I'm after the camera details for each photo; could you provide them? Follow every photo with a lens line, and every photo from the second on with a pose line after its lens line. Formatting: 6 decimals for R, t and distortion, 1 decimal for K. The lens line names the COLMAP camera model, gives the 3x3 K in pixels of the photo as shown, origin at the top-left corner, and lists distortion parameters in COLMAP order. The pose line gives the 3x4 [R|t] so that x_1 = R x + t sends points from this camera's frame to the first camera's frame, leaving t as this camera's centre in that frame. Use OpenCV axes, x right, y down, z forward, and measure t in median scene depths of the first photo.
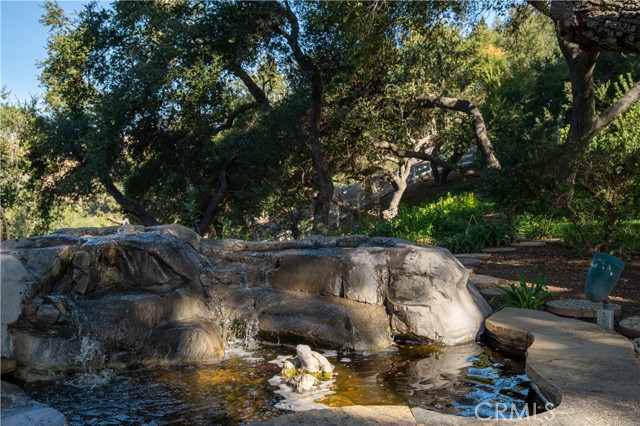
lens RADIAL K [[655.1, 0, 320.0], [0, 655.1, 213.0], [0, 0, 1]] dist [0.003666, 0.005054]
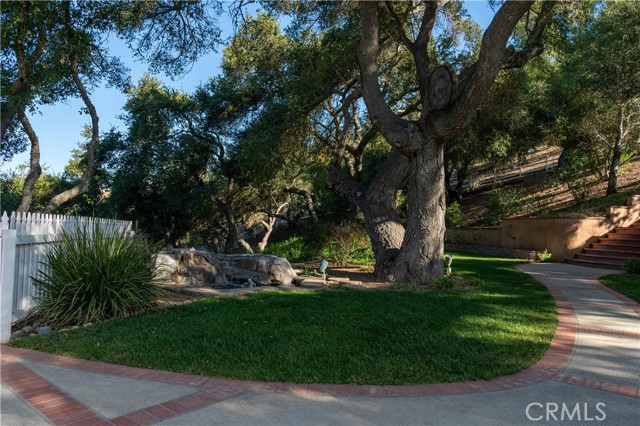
lens RADIAL K [[442.5, 0, 320.0], [0, 442.5, 213.0], [0, 0, 1]] dist [0.001552, 0.000722]
pose [[0.969703, 0.056219, 0.237730, -0.042442], [-0.040211, 0.996618, -0.071664, -0.005266], [-0.240955, 0.059934, 0.968684, -0.280395]]
